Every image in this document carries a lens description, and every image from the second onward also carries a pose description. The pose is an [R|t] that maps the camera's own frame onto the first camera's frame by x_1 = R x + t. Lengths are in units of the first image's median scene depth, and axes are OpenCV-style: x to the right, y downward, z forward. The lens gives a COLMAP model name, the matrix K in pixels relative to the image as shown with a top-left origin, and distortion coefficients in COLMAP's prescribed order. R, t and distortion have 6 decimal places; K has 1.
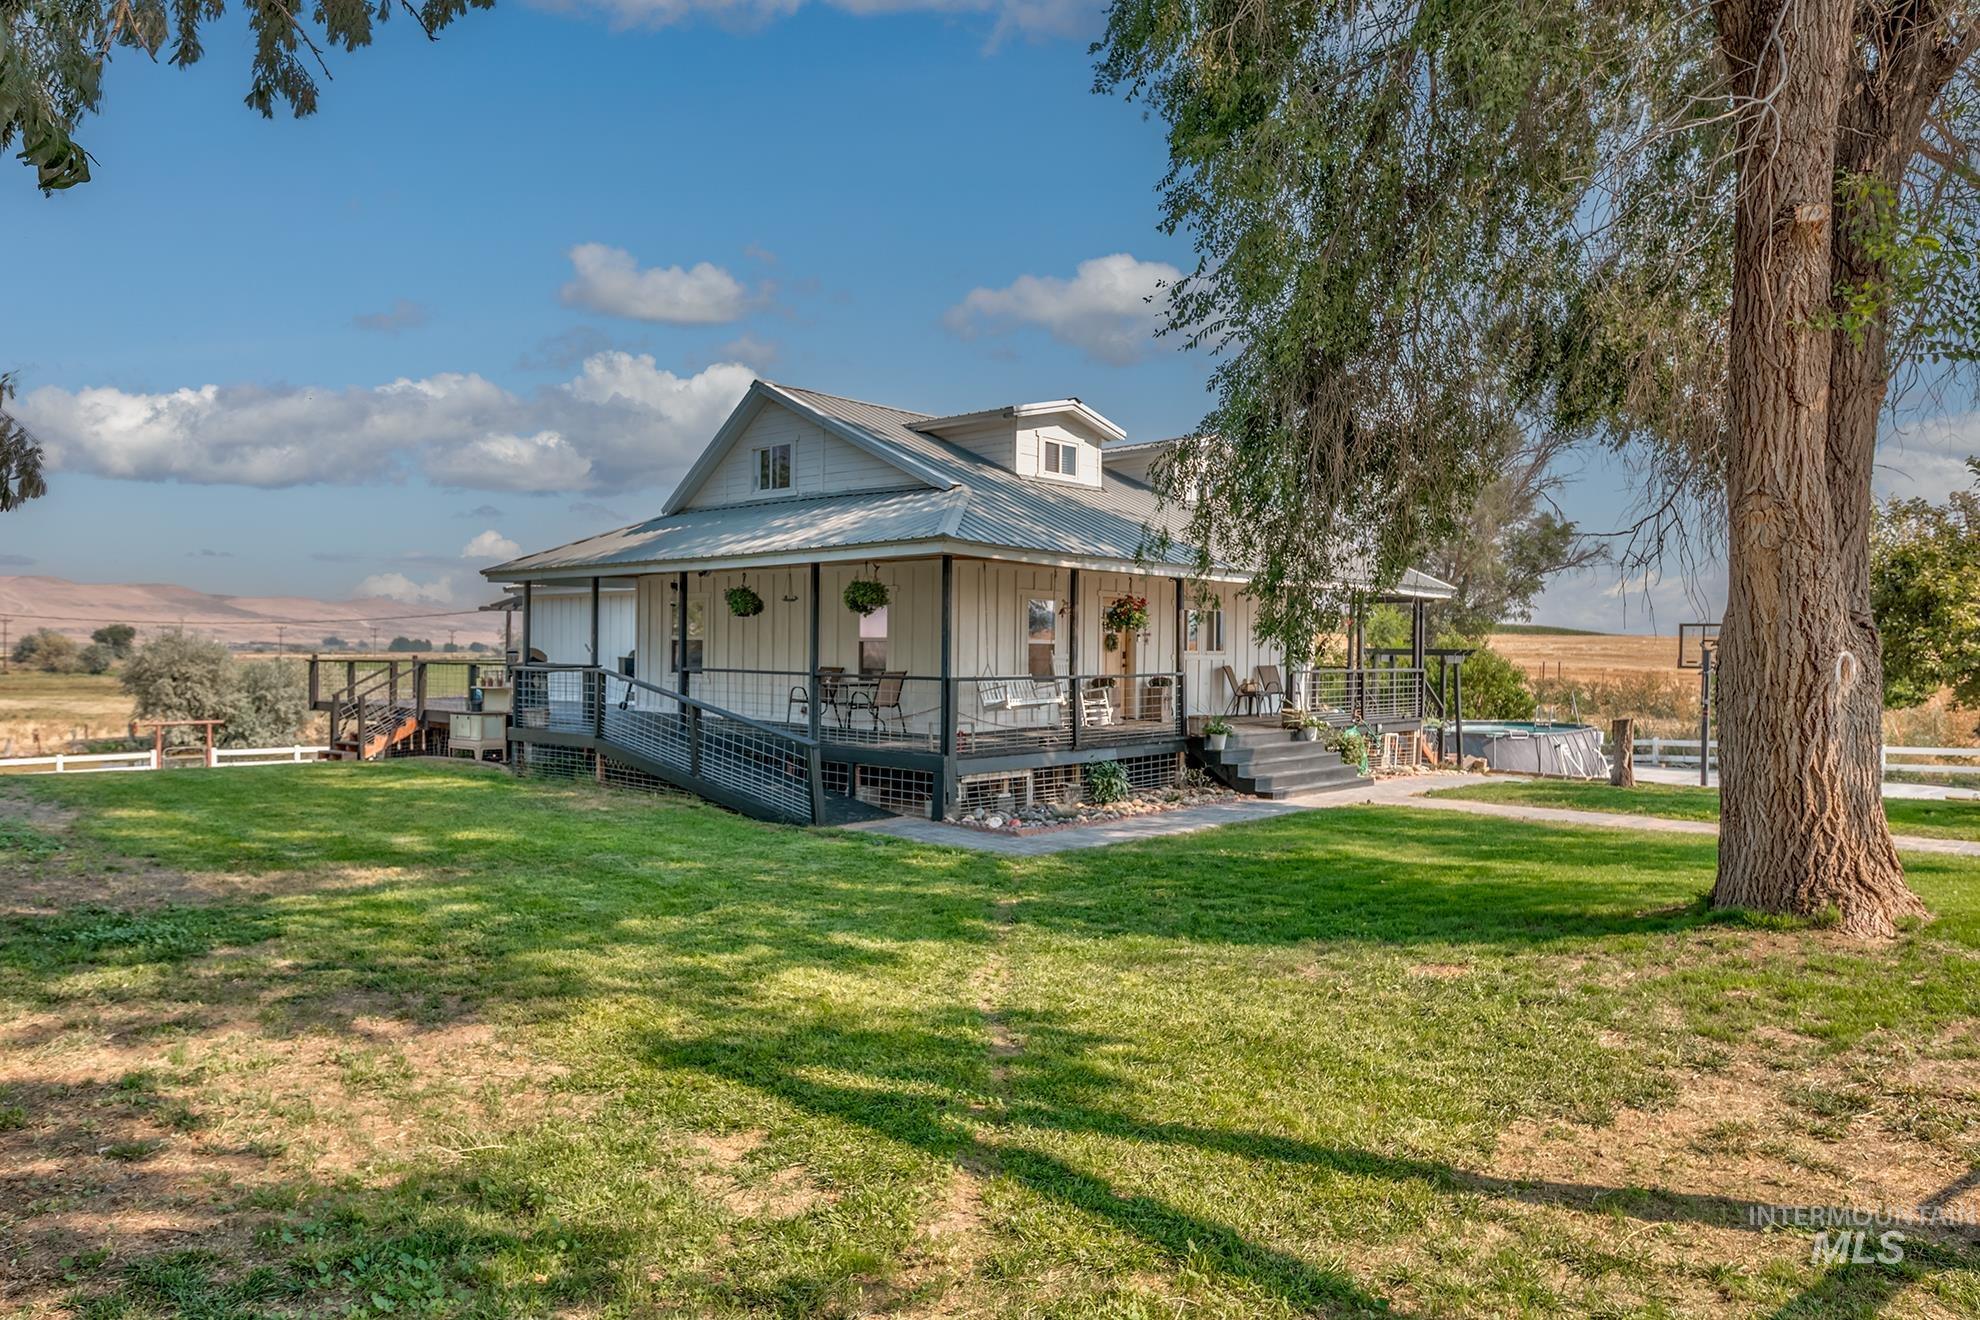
lens RADIAL K [[1281.3, 0, 989.1], [0, 1281.3, 666.8], [0, 0, 1]] dist [0.005272, 0.002087]
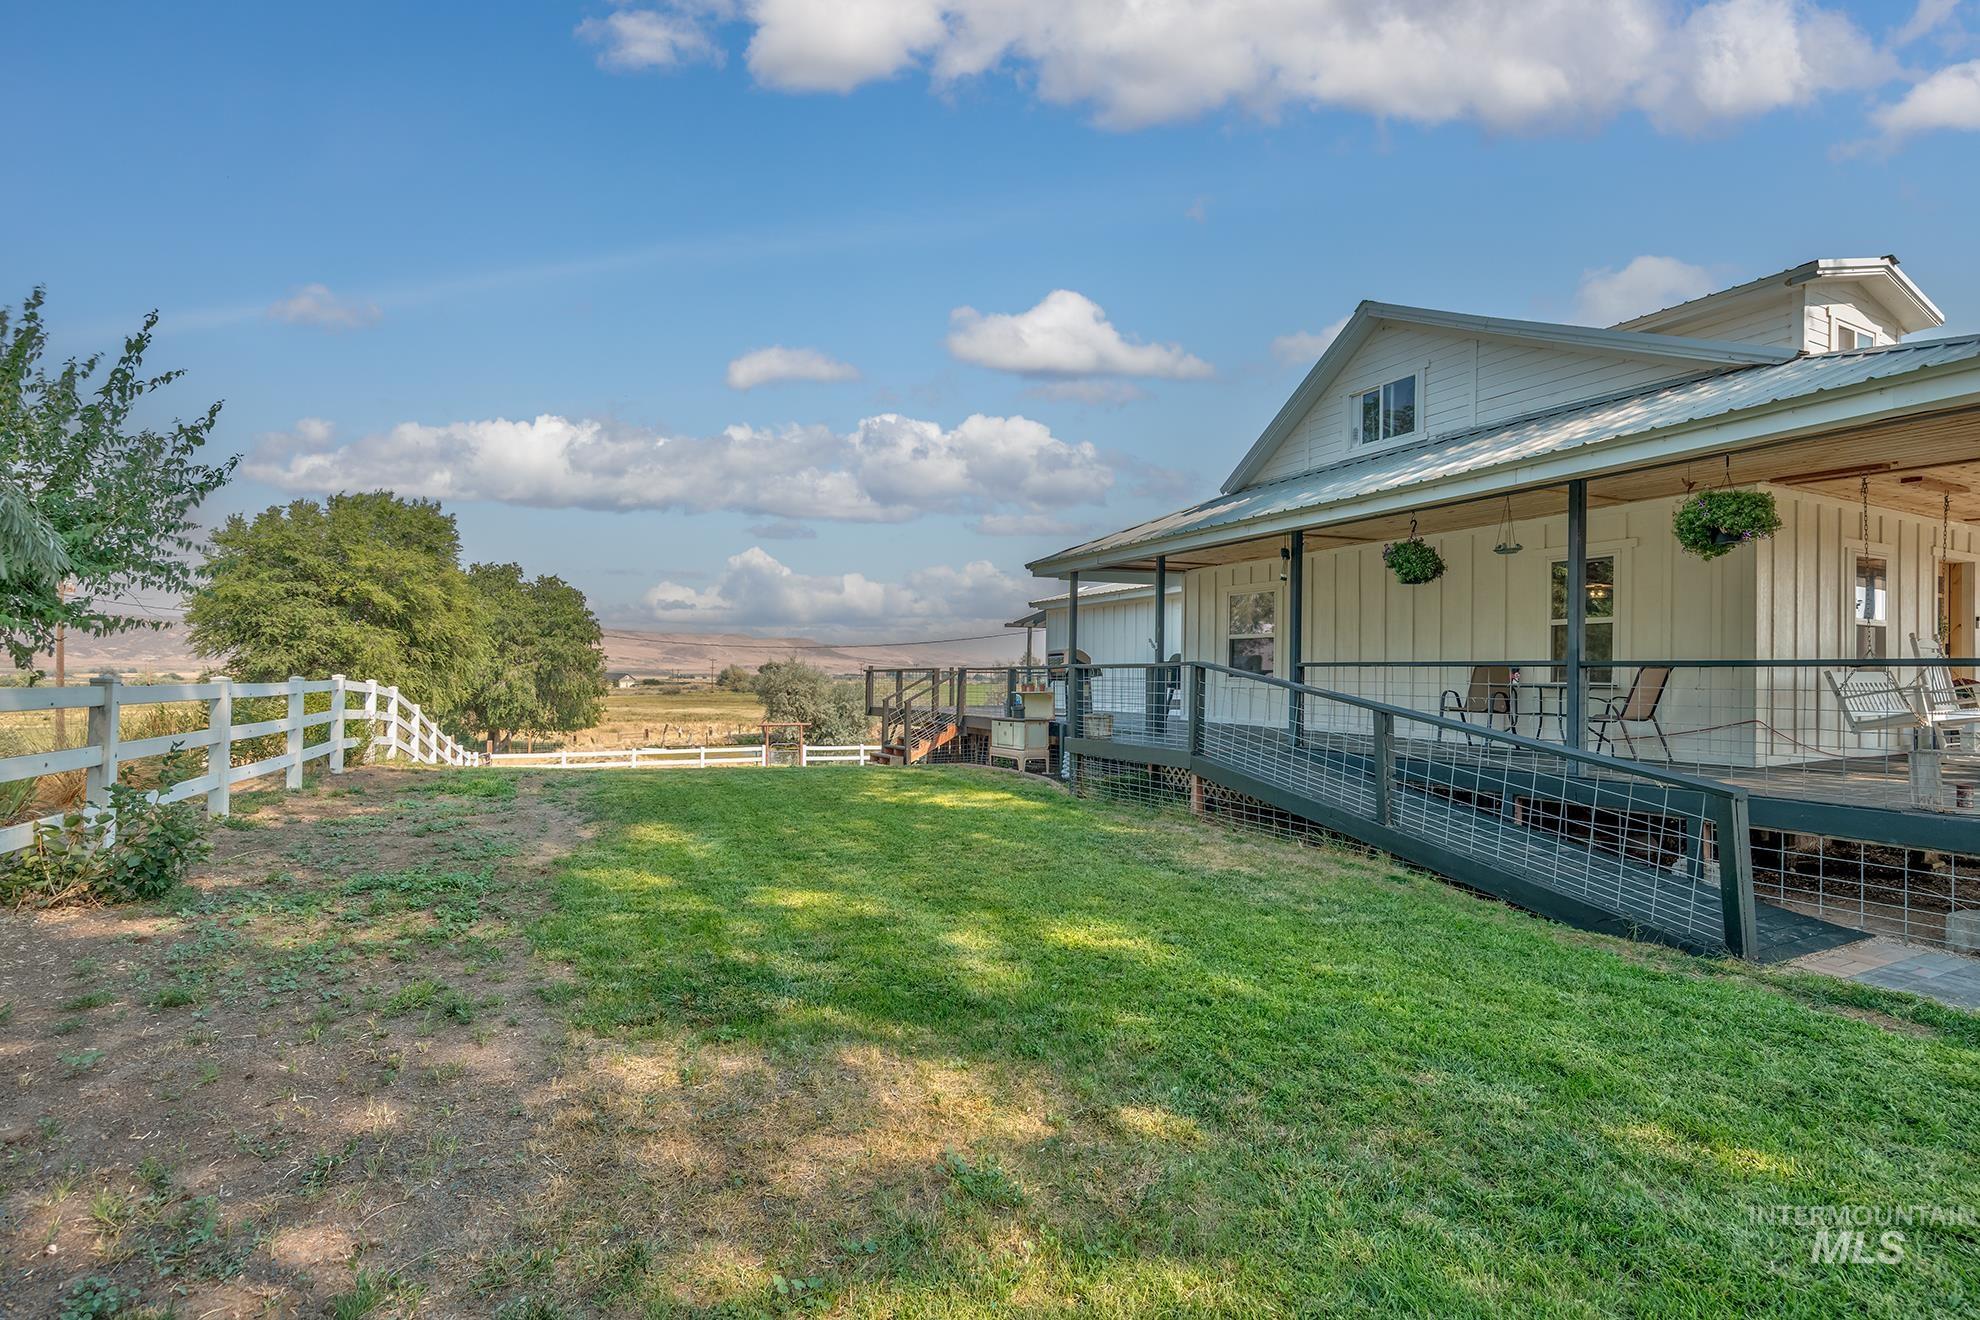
lens RADIAL K [[928.4, 0, 1001.2], [0, 928.4, 664.3], [0, 0, 1]] dist [0.000453, -0.001397]
pose [[0.937450, -0.003659, -0.348101, -0.178633], [-0.006707, 0.999569, -0.028569, 0.015325], [0.348056, 0.029116, 0.937022, 0.366479]]
